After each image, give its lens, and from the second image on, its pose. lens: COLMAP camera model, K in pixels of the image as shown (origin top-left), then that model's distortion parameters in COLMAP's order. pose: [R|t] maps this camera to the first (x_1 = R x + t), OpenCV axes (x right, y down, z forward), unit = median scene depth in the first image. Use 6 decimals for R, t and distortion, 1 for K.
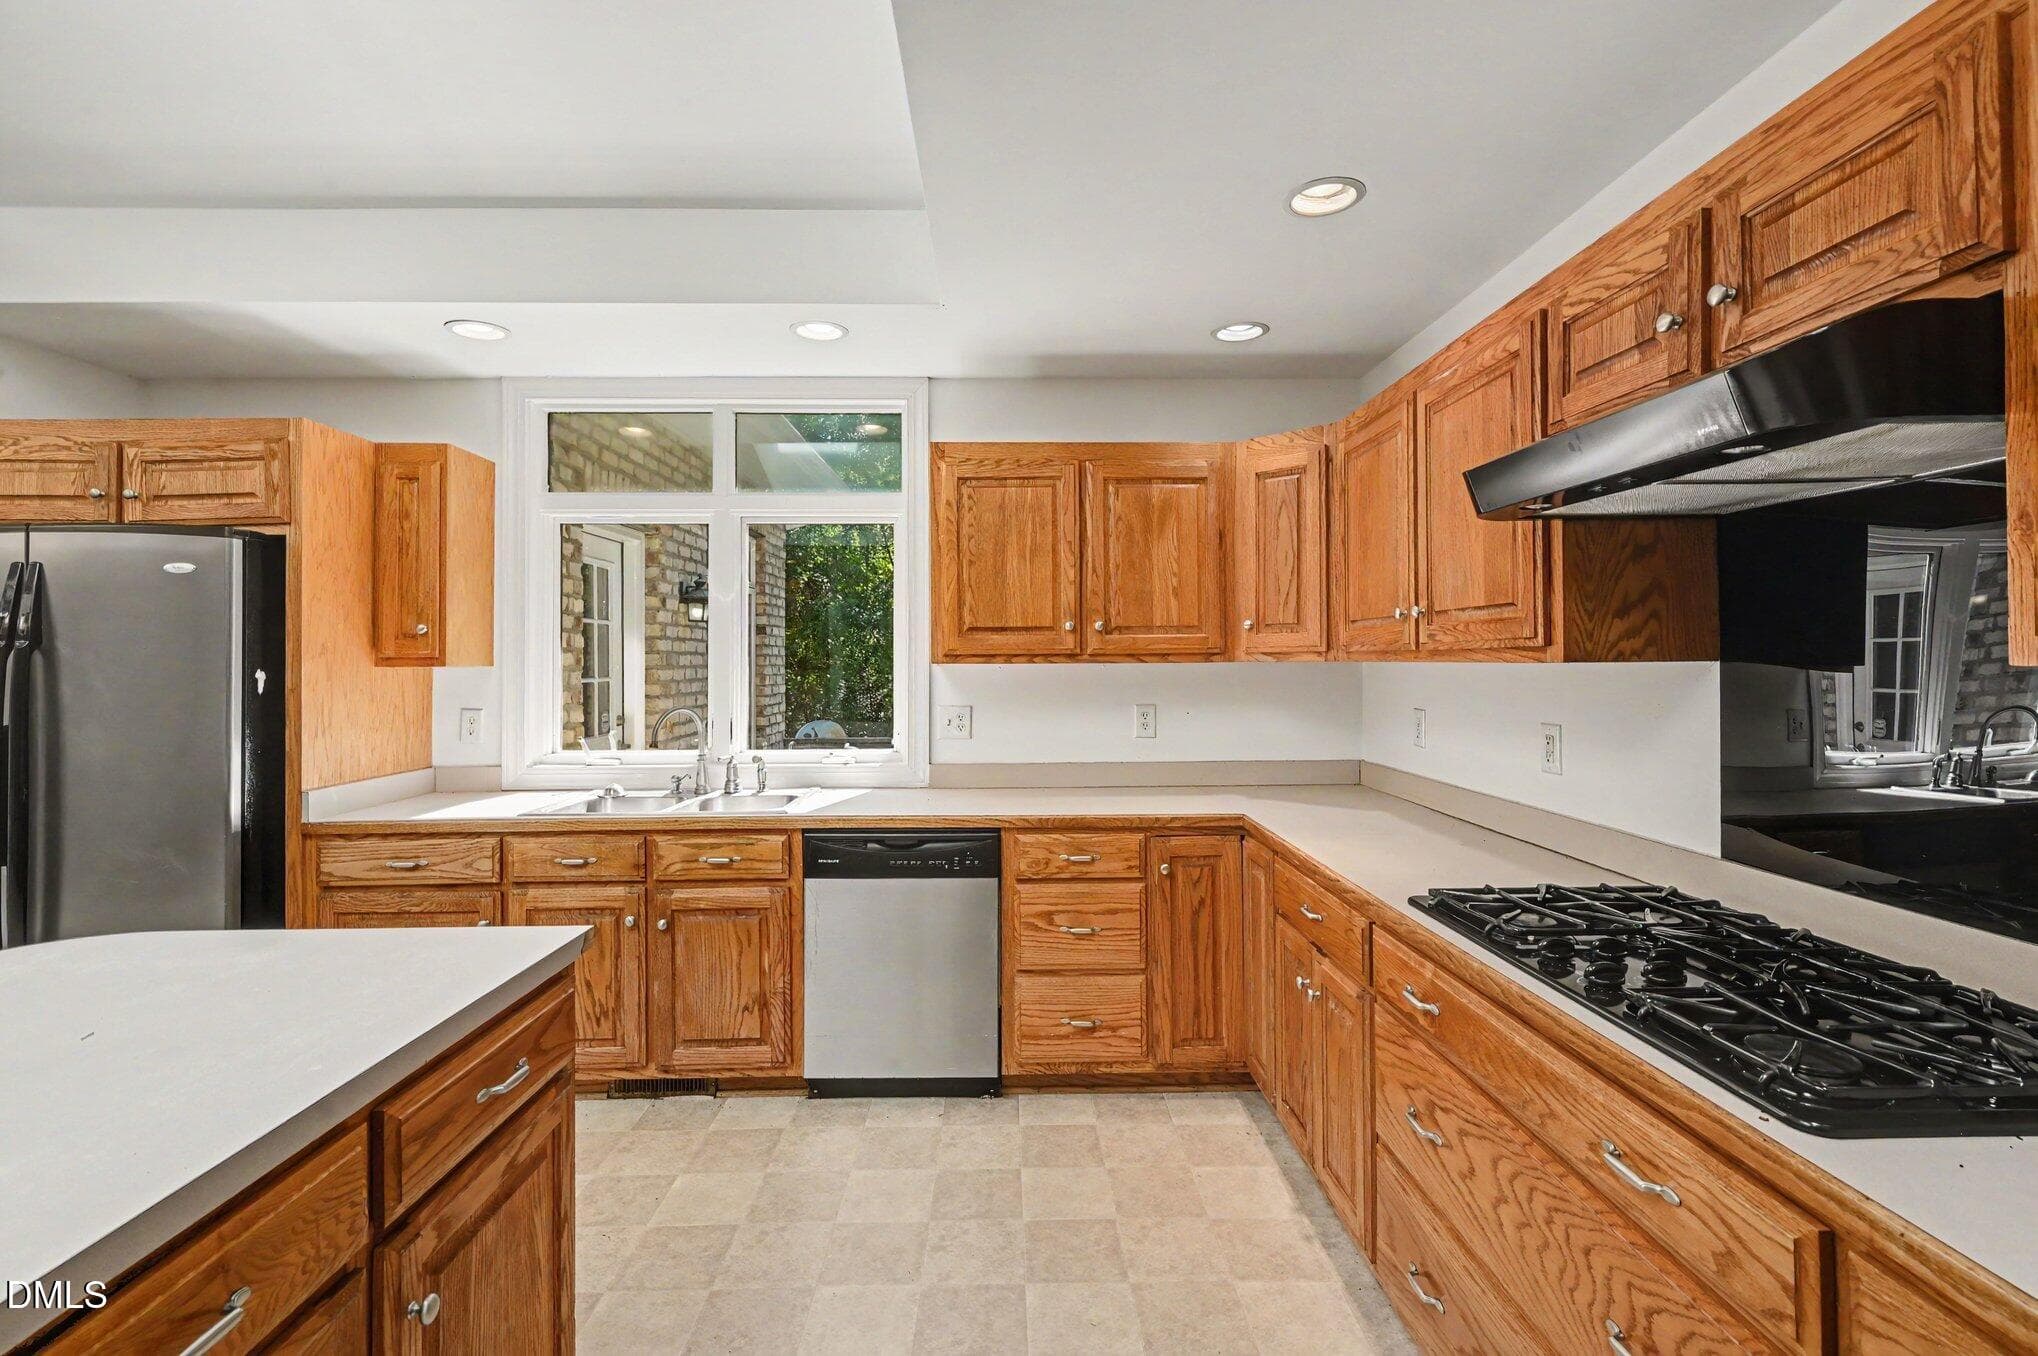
lens RADIAL K [[901.8, 0, 1017.9], [0, 901.8, 664.9], [0, 0, 1]] dist [0.001577, -0.000119]
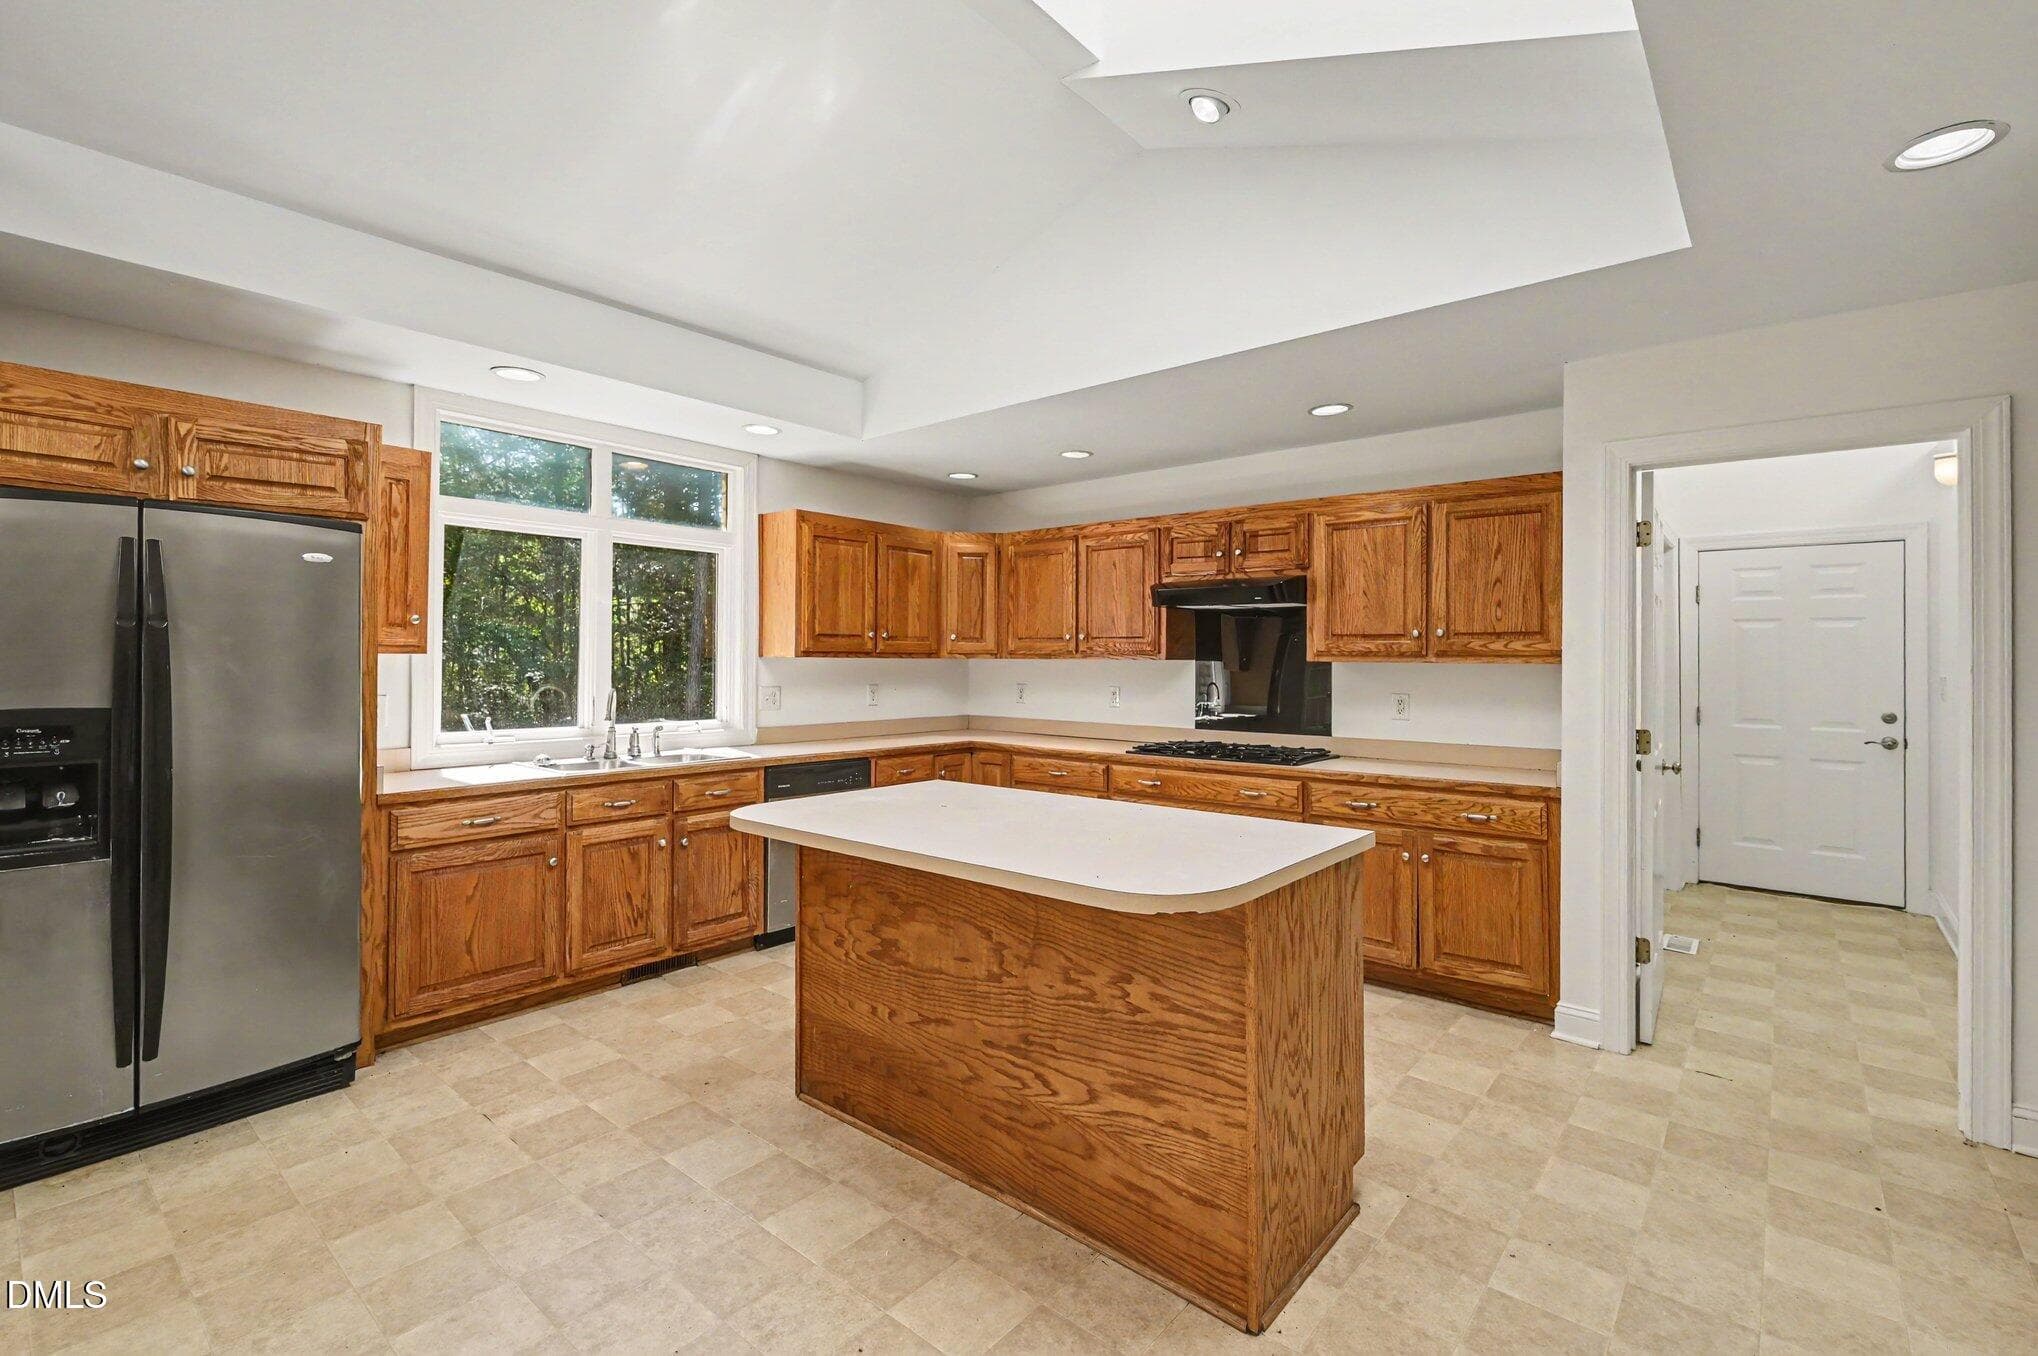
lens RADIAL K [[901.8, 0, 1021.7], [0, 901.8, 668.0], [0, 0, 1]] dist [0.001577, -0.000119]
pose [[0.664397, 0.004518, 0.747366, -1.071990], [-0.006495, 0.999979, -0.000270, 0.016435], [-0.747351, -0.004675, 0.664413, -0.304784]]
